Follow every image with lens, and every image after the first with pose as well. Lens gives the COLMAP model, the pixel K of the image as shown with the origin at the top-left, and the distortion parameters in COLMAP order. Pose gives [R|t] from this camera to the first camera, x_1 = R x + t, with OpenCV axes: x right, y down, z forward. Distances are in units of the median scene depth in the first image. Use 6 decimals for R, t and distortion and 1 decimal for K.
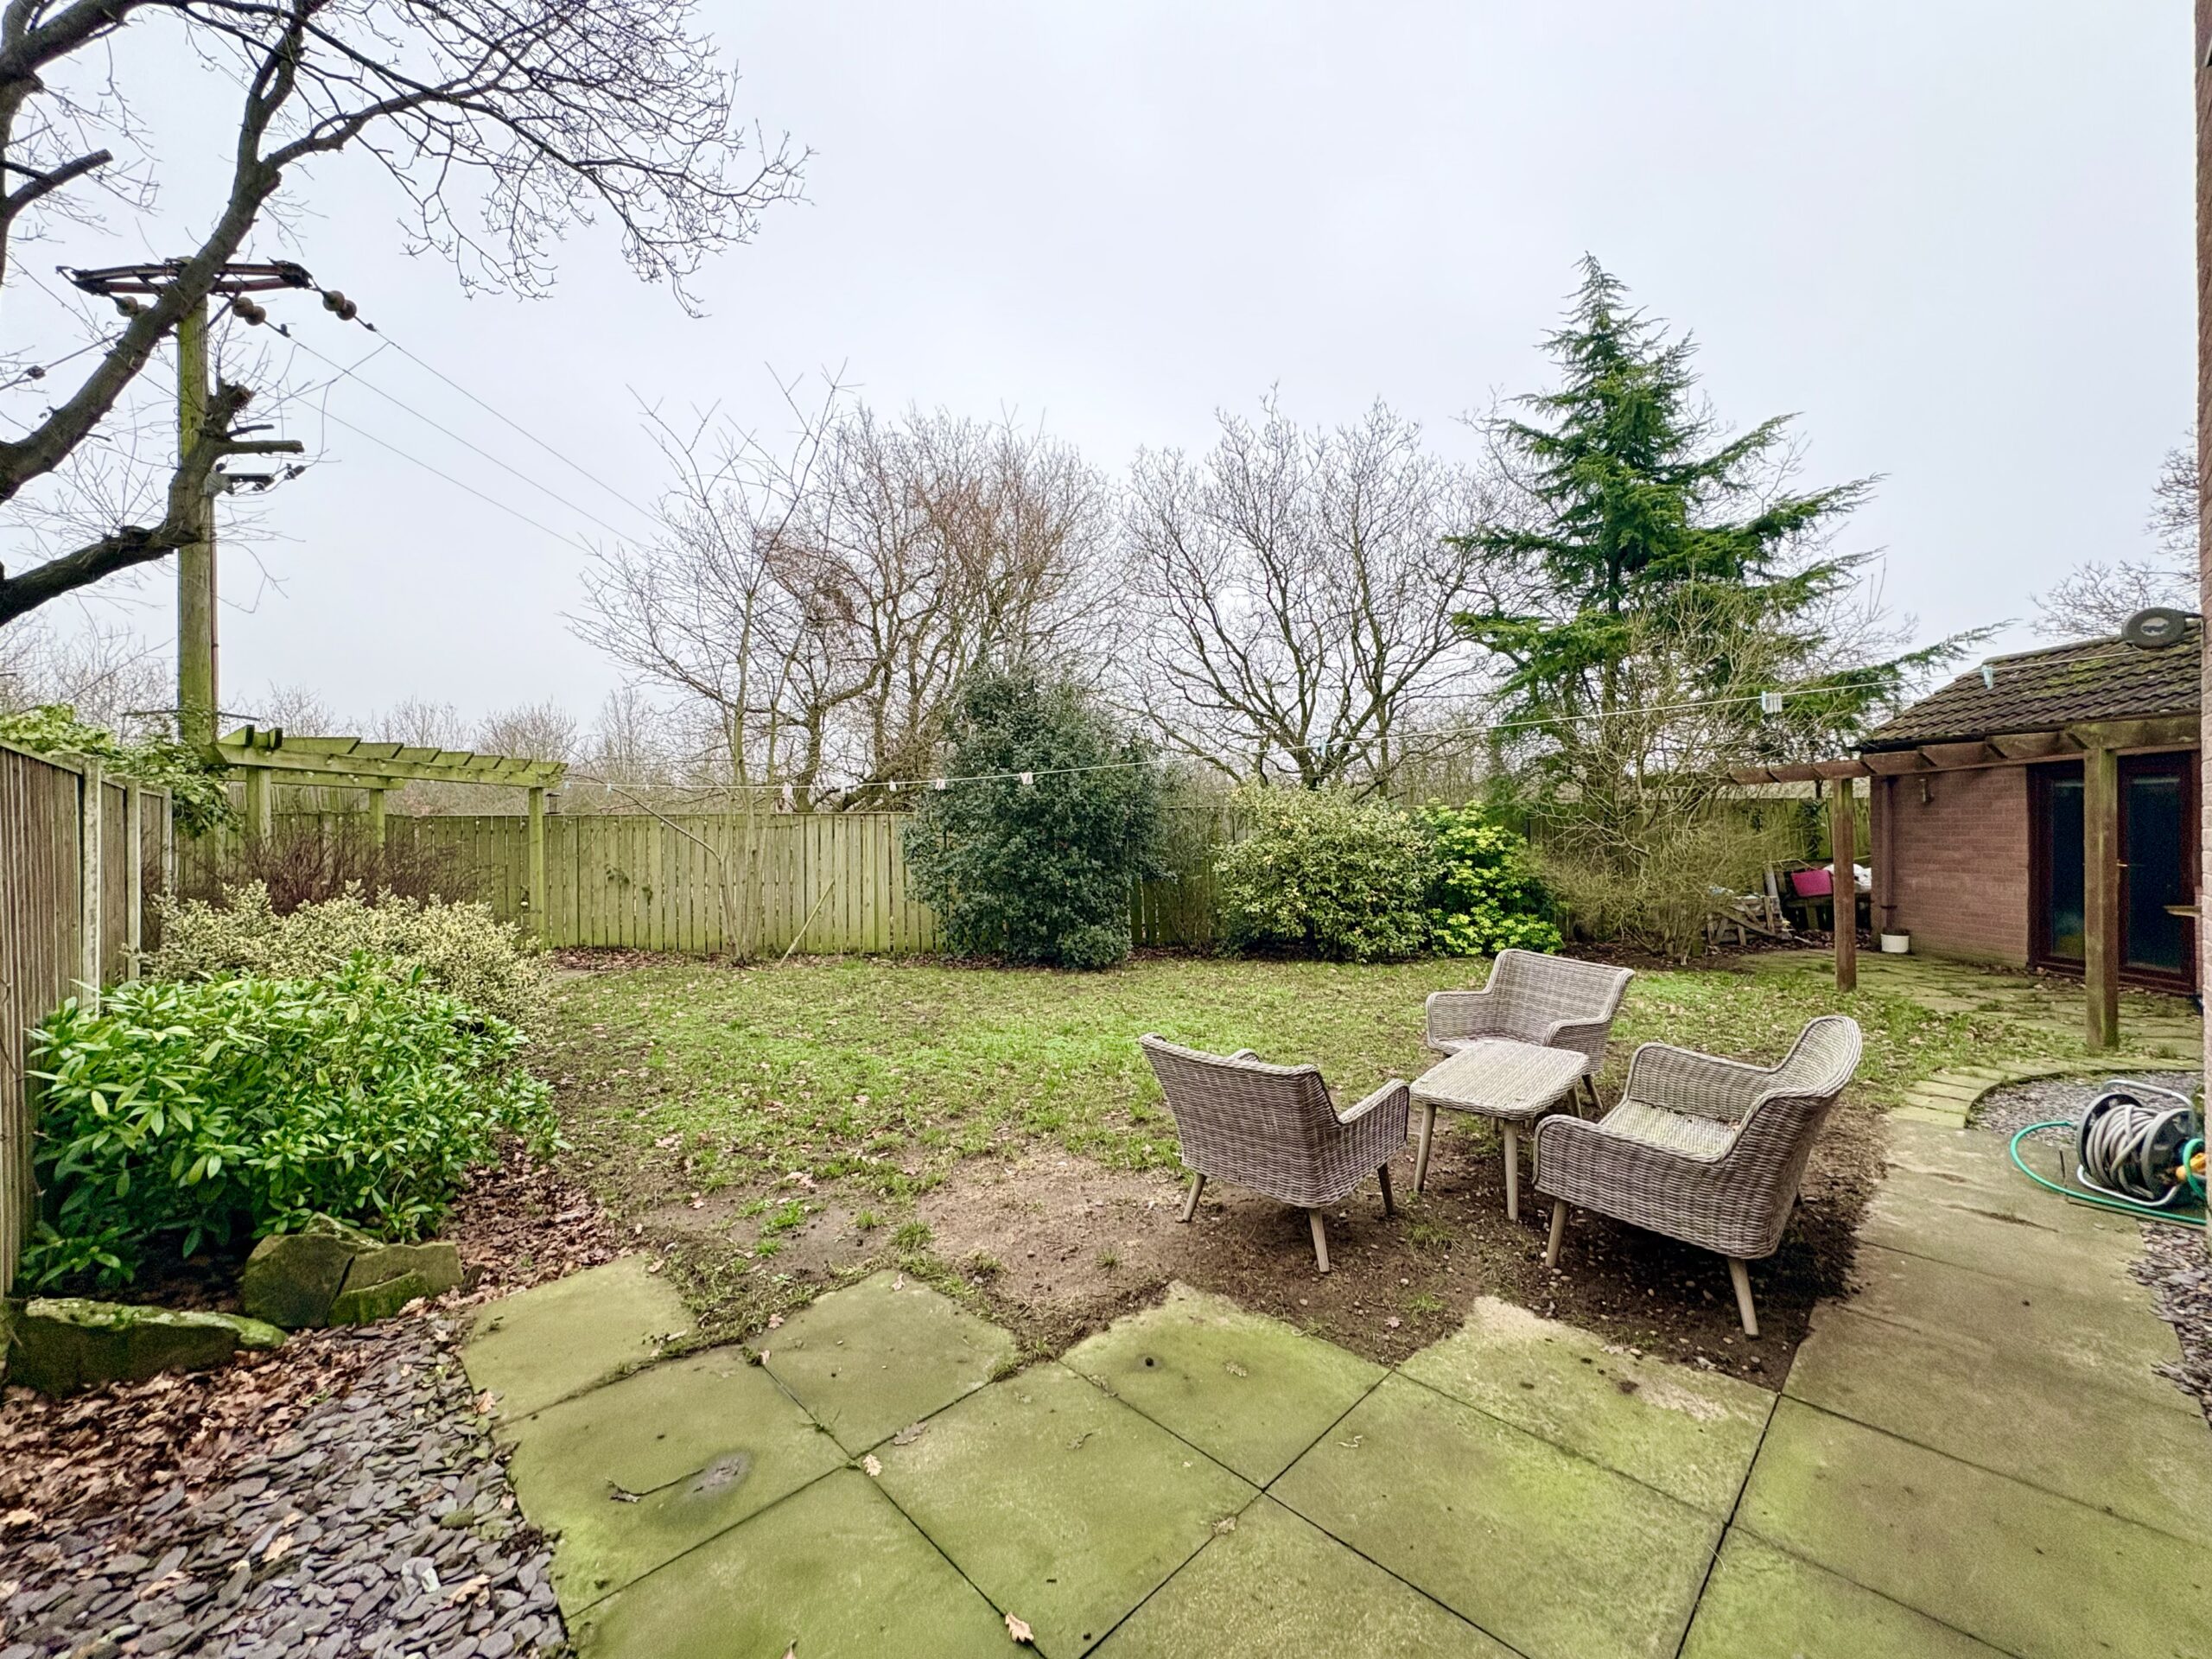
lens RADIAL K [[891.0, 0, 1124.2], [0, 891.0, 831.7], [0, 0, 1]] dist [0.000054, -0.000176]
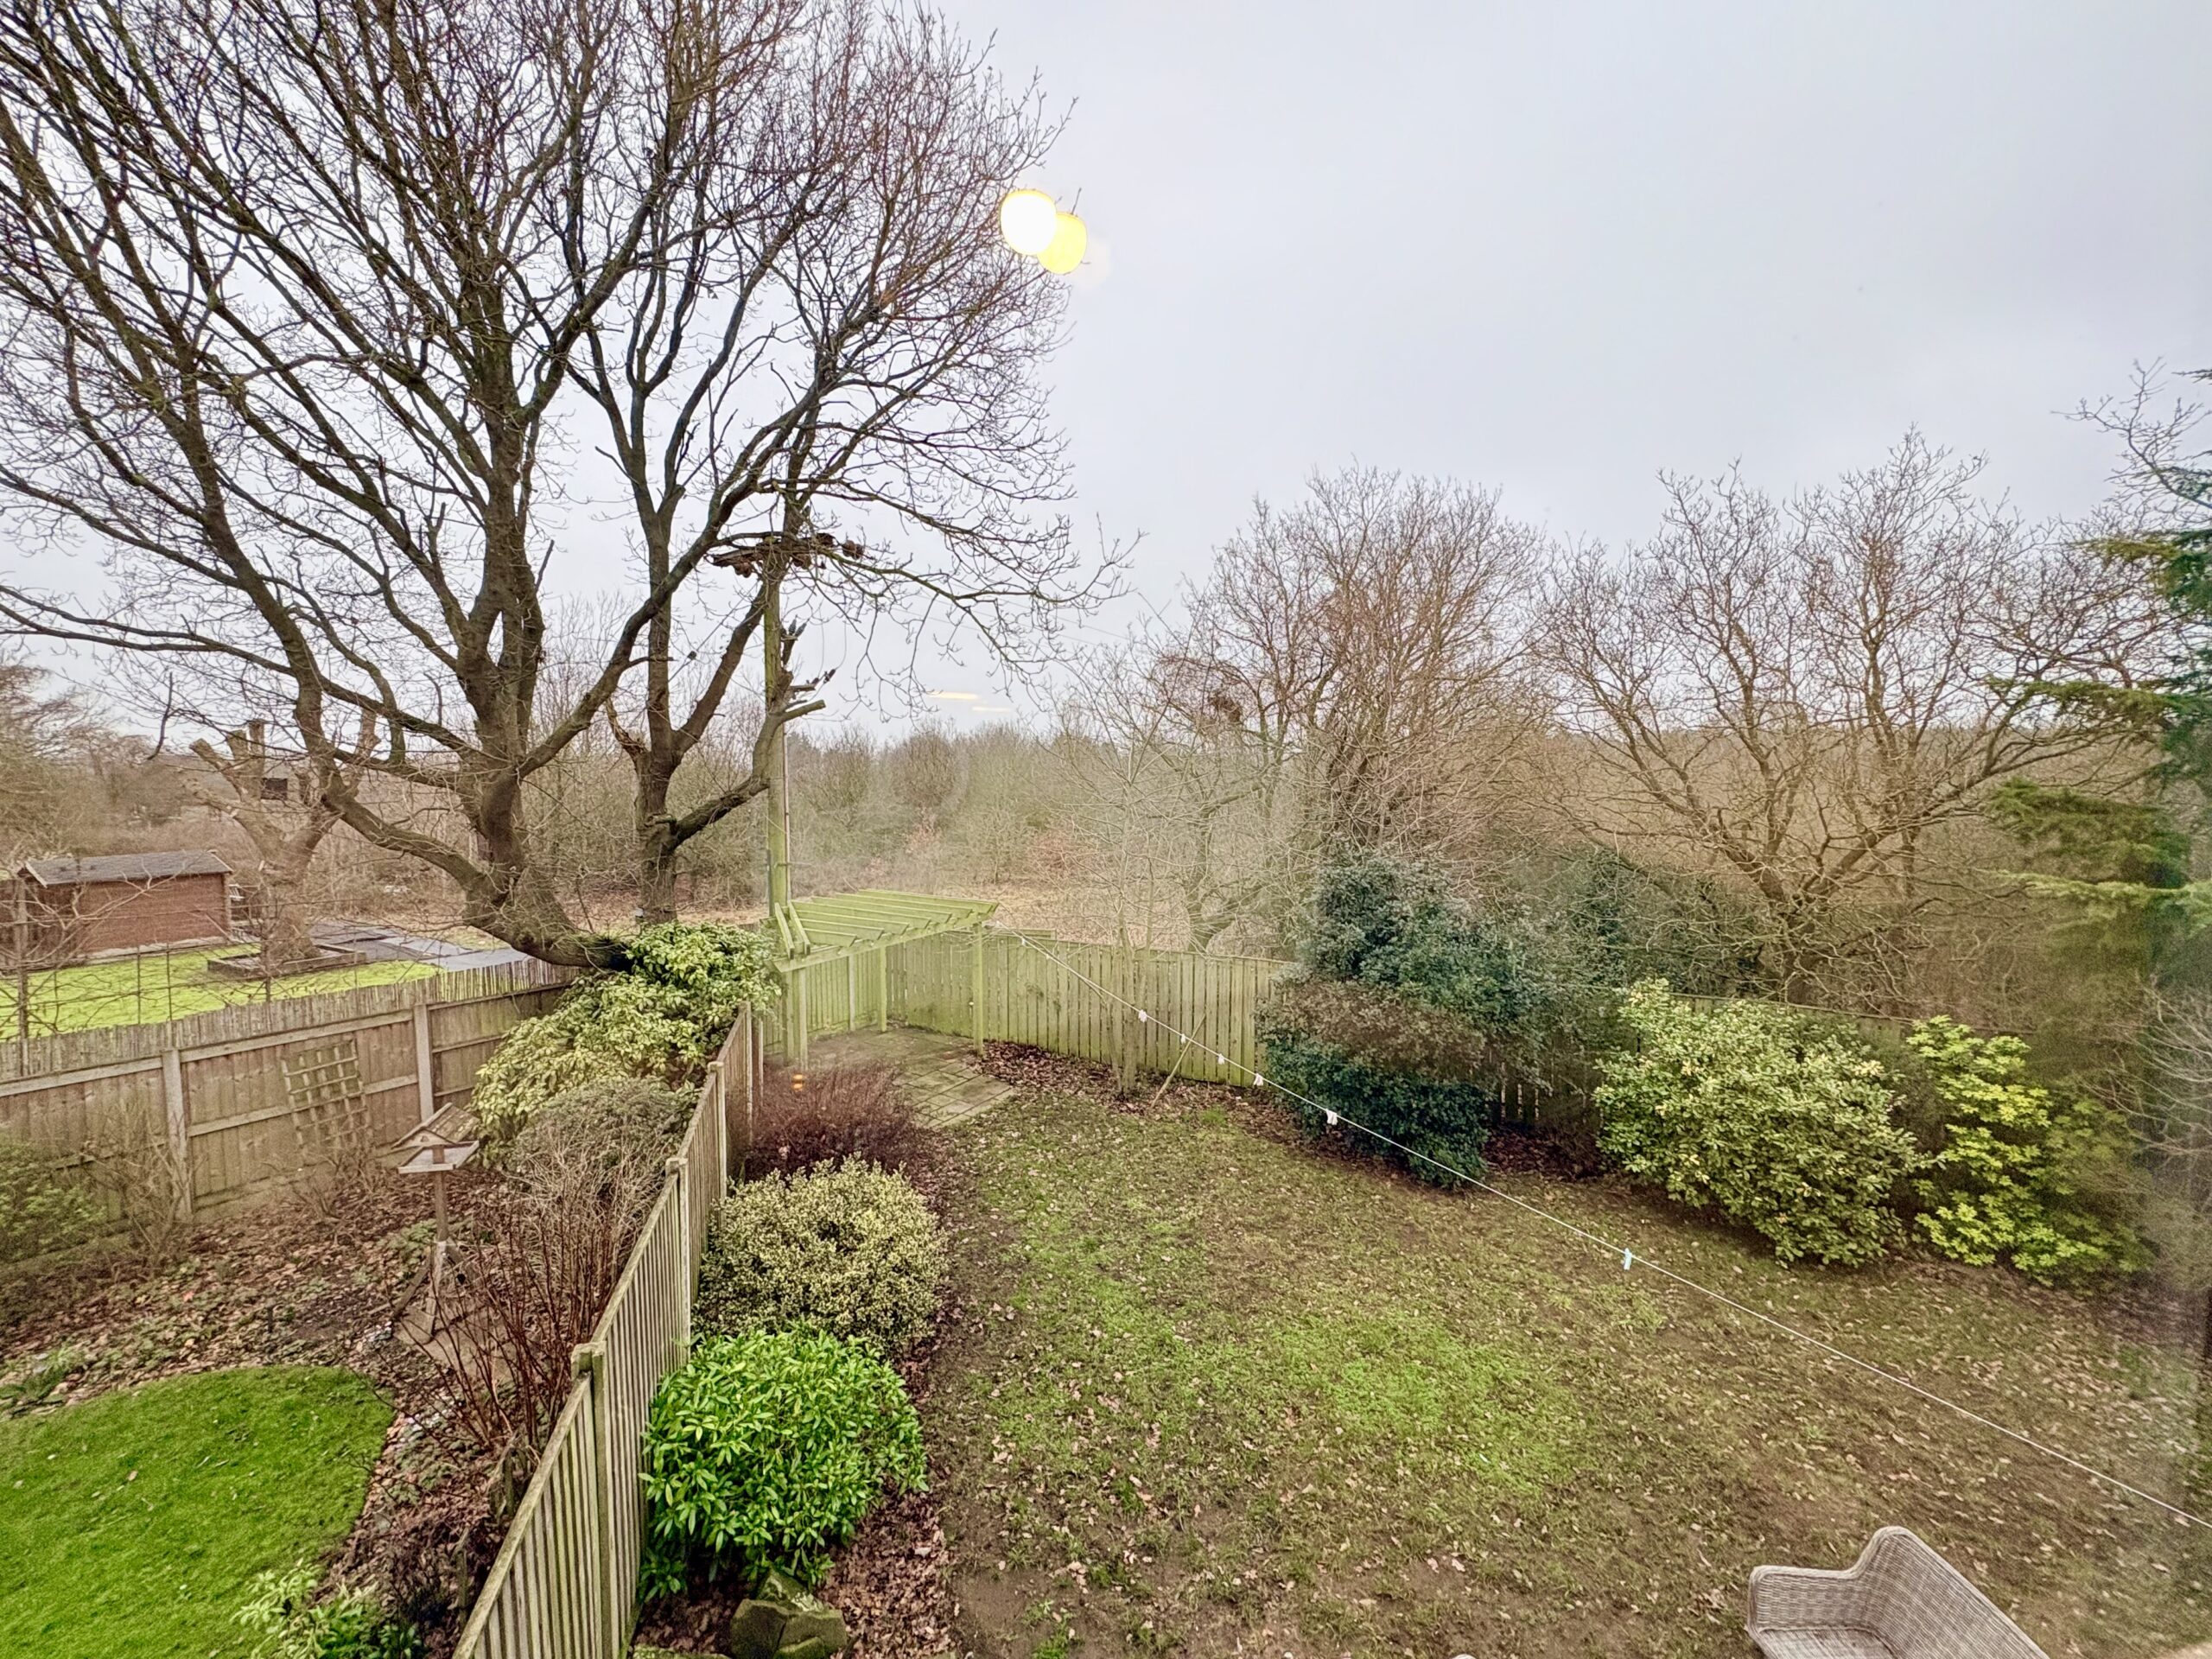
lens RADIAL K [[901.1, 0, 1106.0], [0, 901.1, 829.5], [0, 0, 1]] dist [-0.001333, -0.000383]
pose [[0.882168, 0.041284, -0.469122, 0.079573], [-0.012102, 0.997808, 0.065053, -0.270721], [0.470780, -0.051710, 0.880734, -0.008034]]
